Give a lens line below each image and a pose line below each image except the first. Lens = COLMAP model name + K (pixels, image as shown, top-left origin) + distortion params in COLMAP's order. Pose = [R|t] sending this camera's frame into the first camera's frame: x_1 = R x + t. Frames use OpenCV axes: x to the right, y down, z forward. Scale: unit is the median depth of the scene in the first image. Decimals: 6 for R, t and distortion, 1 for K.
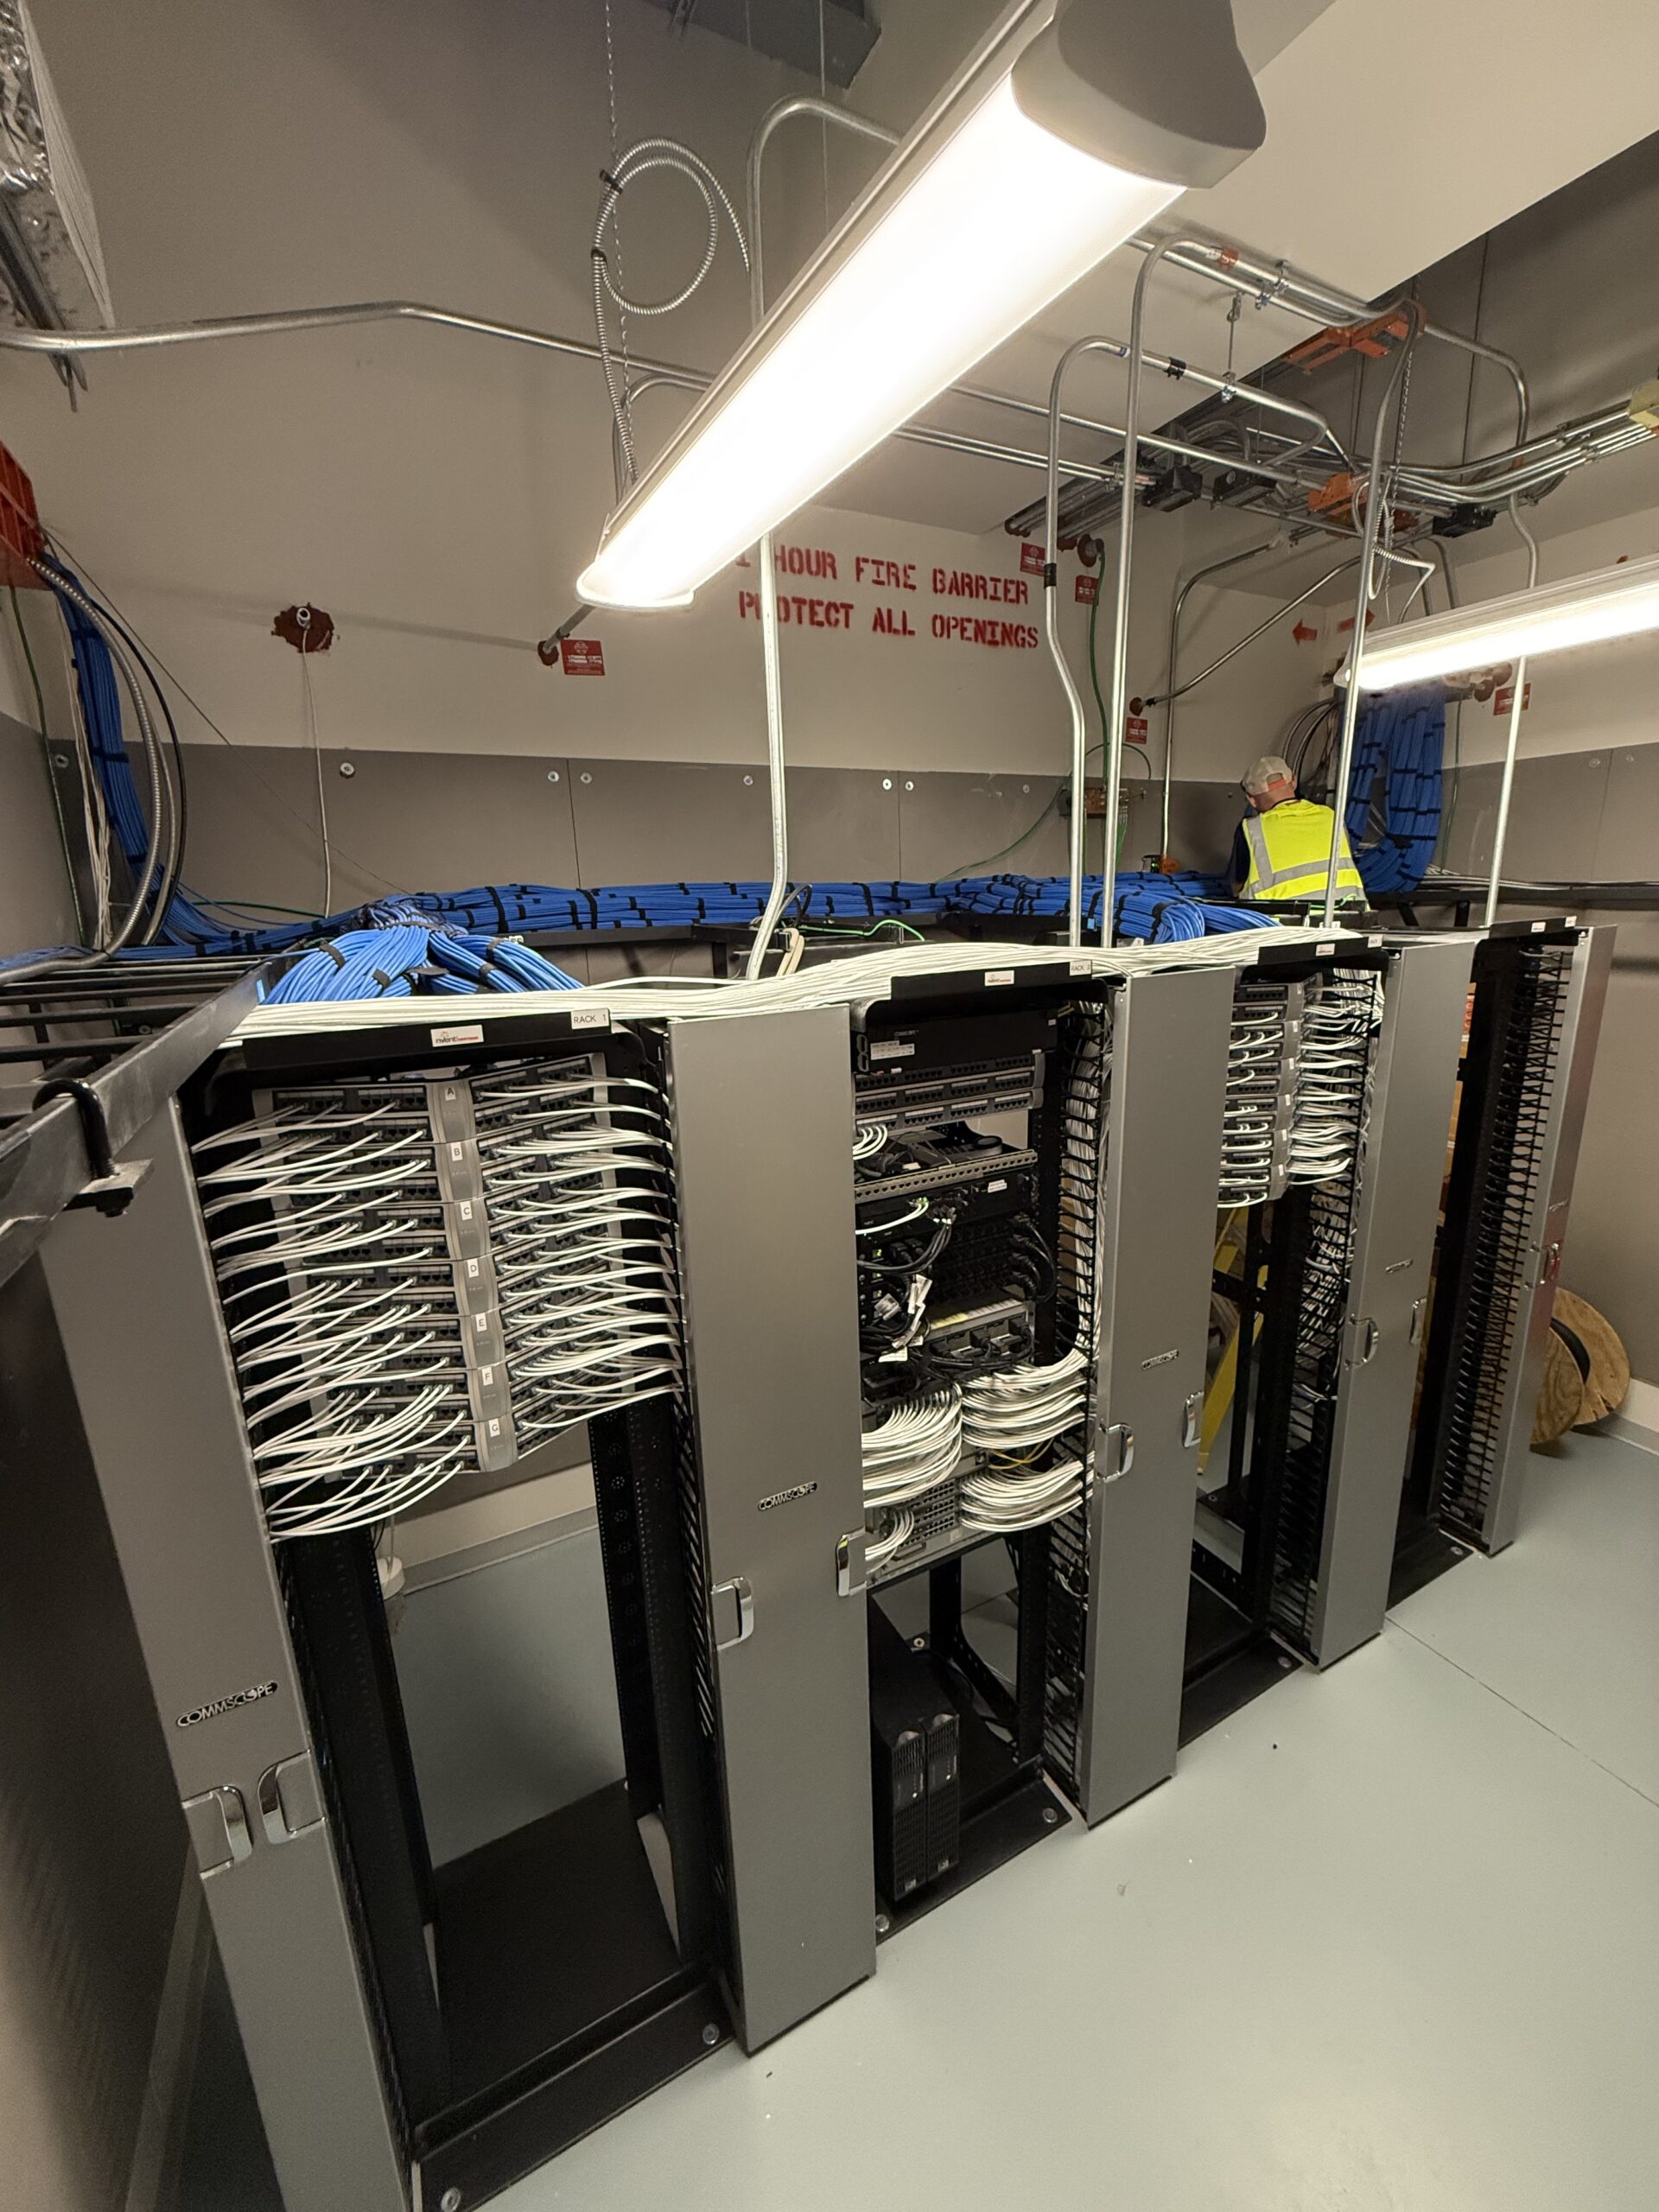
lens RADIAL K [[878.9, 0, 830.0], [0, 878.9, 1099.6], [0, 0, 1]] dist [-0.000586, -0.000024]
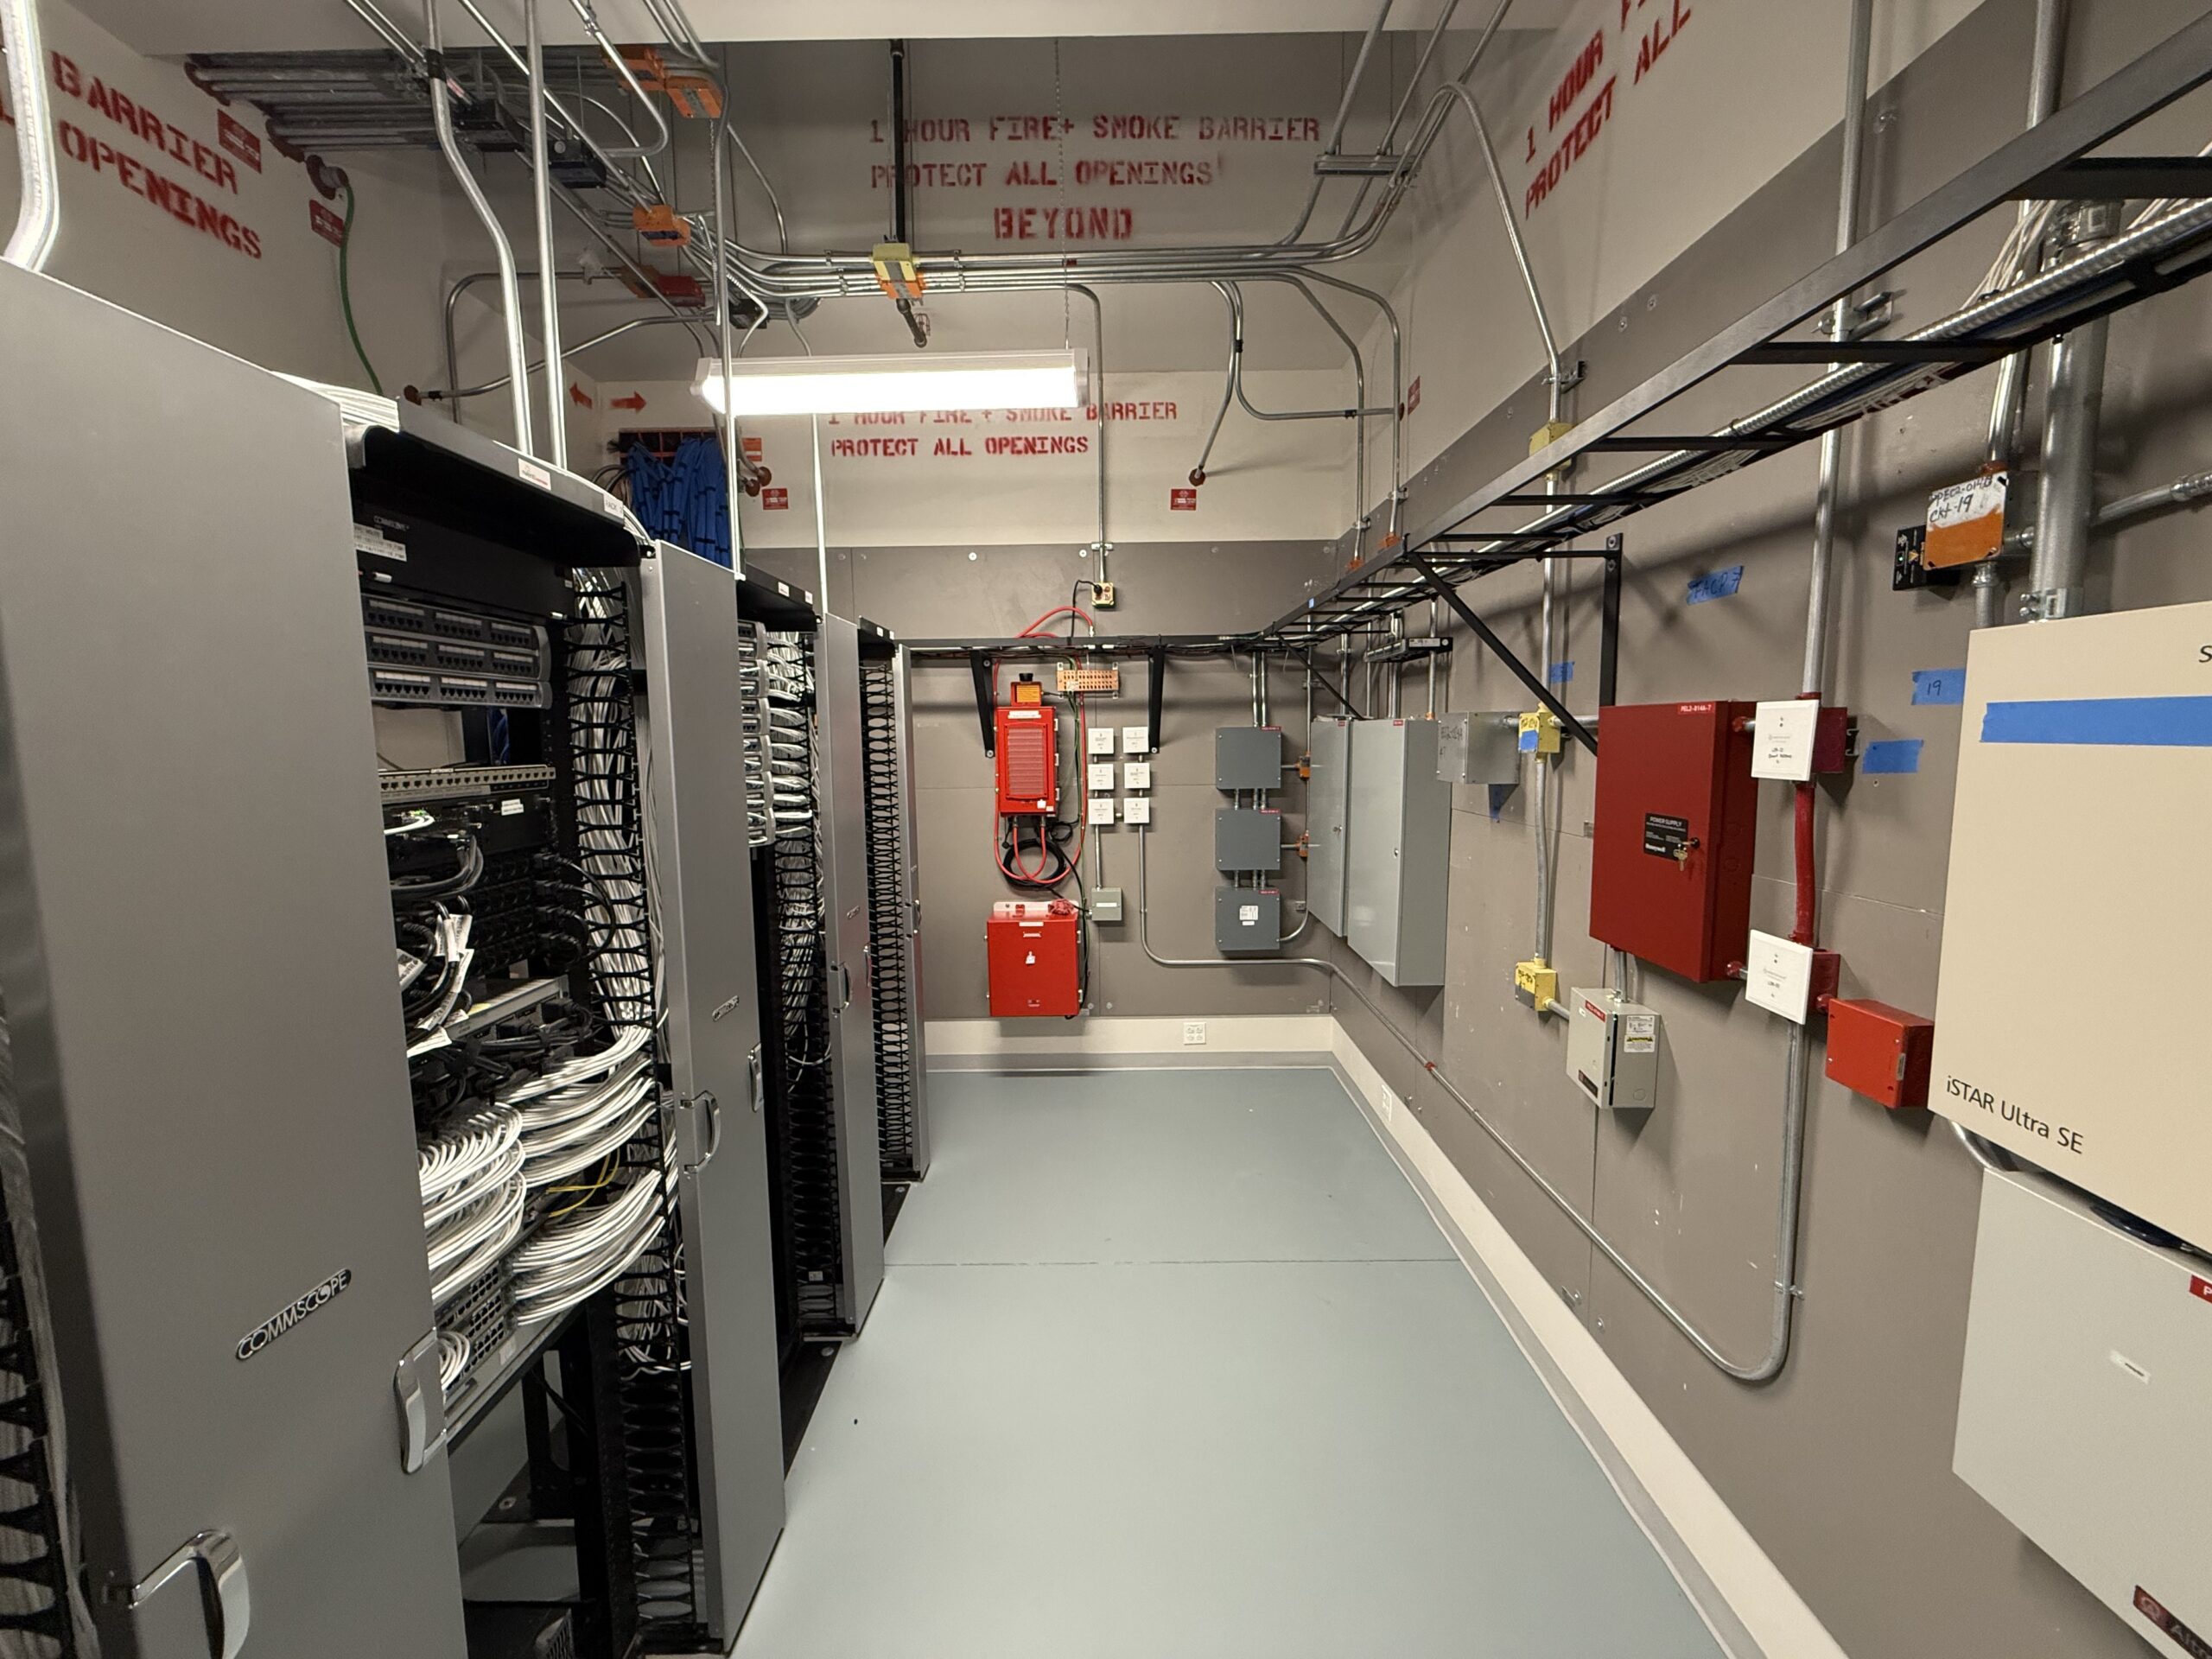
lens RADIAL K [[878.9, 0, 1100.6], [0, 878.9, 829.5], [0, 0, 1]] dist [-0.000586, -0.000024]
pose [[0.471432, -0.069401, 0.879168, -0.160730], [0.201947, 0.978905, -0.031015, 0.172332], [-0.858469, 0.192167, 0.475502, 0.172741]]
